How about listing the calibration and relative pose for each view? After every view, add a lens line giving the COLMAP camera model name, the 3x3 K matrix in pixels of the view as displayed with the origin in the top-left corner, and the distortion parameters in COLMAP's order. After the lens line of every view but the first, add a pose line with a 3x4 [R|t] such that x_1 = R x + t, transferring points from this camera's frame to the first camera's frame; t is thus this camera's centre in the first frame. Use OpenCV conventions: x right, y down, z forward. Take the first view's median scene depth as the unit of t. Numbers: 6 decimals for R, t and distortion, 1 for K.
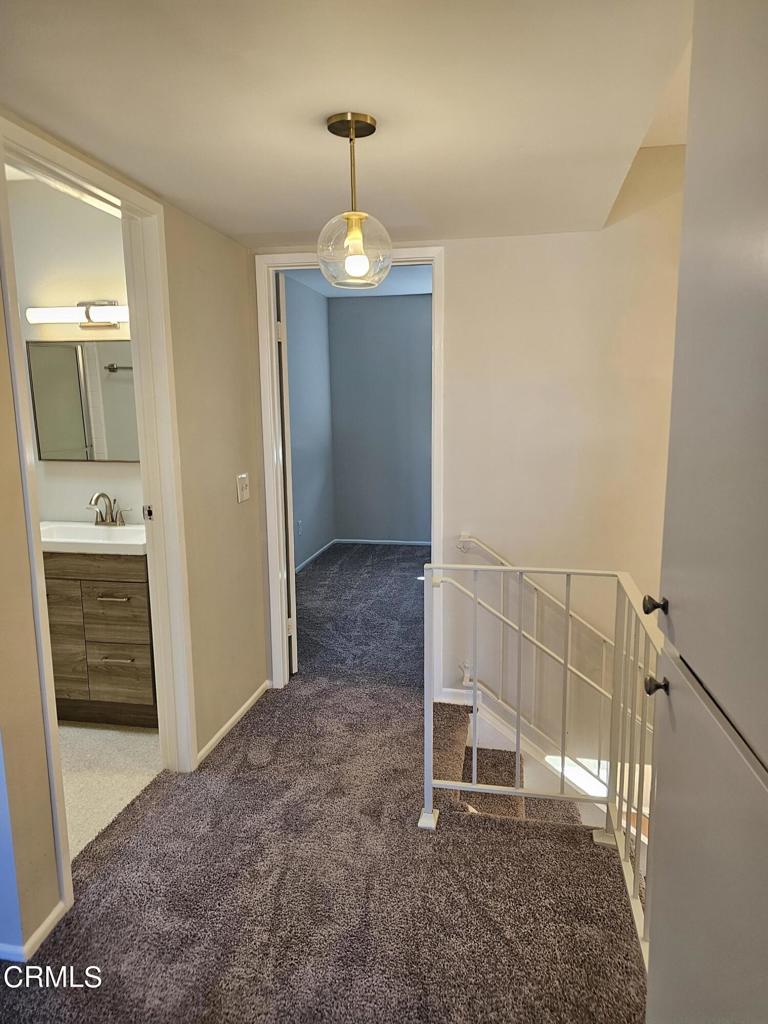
lens RADIAL K [[686.9, 0, 379.7], [0, 686.9, 512.8], [0, 0, 1]] dist [0.053913, -0.041561]
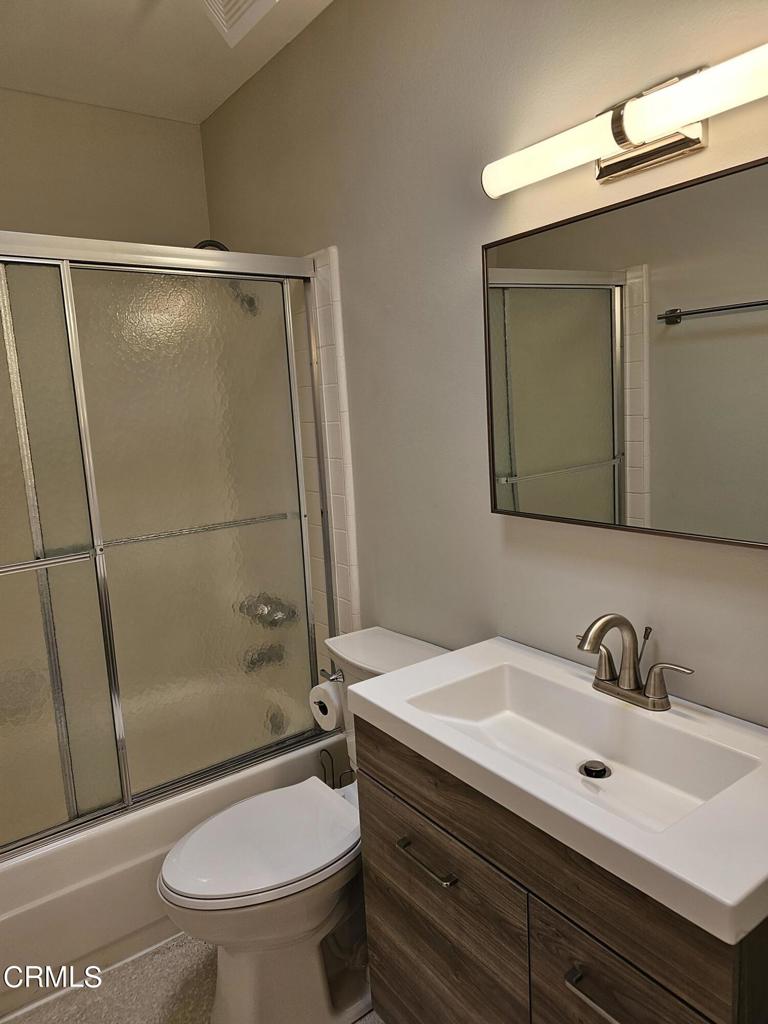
lens RADIAL K [[686.9, 0, 379.7], [0, 686.9, 512.8], [0, 0, 1]] dist [0.053913, -0.041561]
pose [[0.730044, 0.085365, -0.678048, -0.237322], [-0.065402, 0.996341, 0.055020, -0.096014], [0.680264, 0.004178, 0.732955, 0.619223]]
